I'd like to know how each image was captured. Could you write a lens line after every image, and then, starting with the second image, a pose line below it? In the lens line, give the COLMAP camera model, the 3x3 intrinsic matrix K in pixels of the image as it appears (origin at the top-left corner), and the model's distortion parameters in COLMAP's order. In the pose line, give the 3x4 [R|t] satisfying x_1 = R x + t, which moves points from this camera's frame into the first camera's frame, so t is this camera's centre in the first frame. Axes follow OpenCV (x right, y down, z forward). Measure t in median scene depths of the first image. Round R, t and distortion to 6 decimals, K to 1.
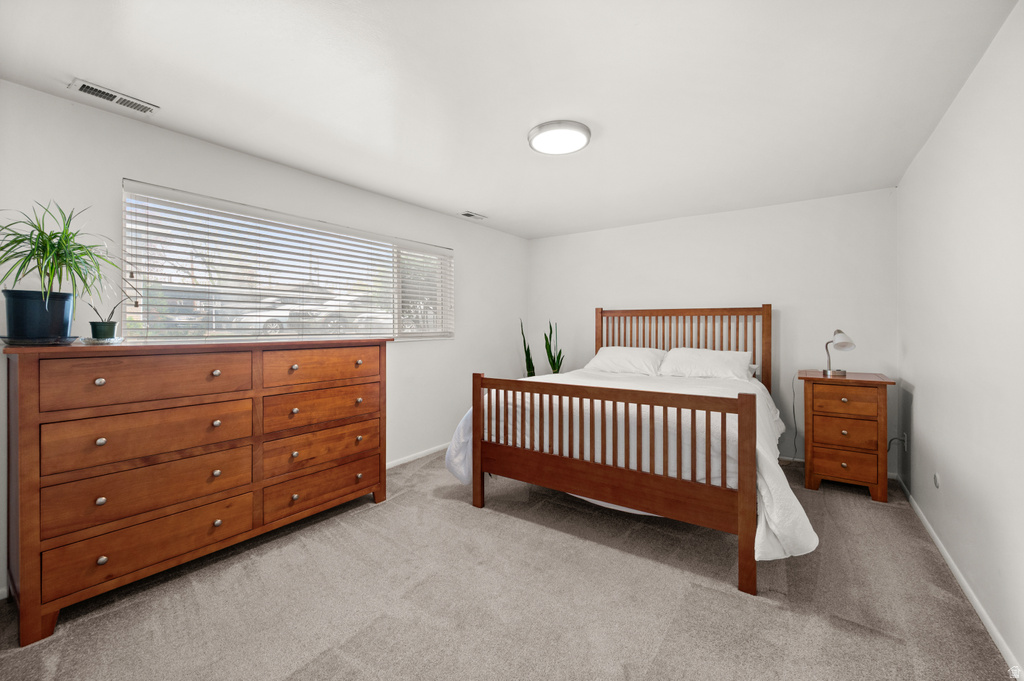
lens RADIAL K [[413.5, 0, 516.3], [0, 413.5, 328.8], [0, 0, 1]] dist [-0.000368, -0.000118]
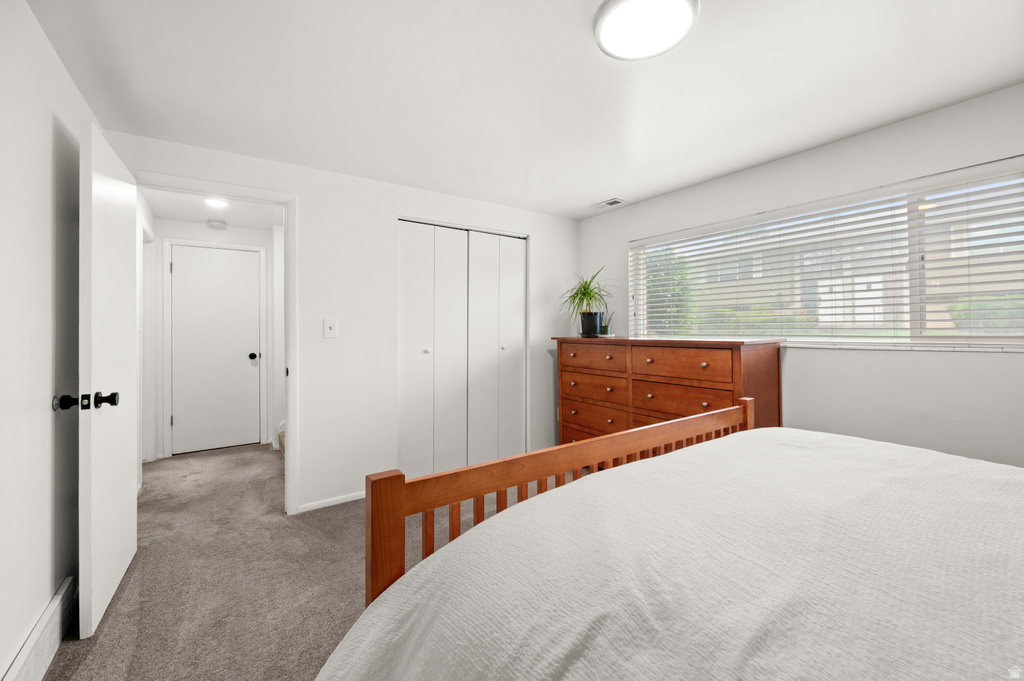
lens RADIAL K [[413.5, 0, 516.3], [0, 413.5, 328.8], [0, 0, 1]] dist [-0.000368, -0.000118]
pose [[-0.335815, 0.001544, -0.941927, 0.896406], [0.001969, 0.999998, 0.000937, -0.005107], [0.941926, -0.001540, -0.335817, 1.229079]]
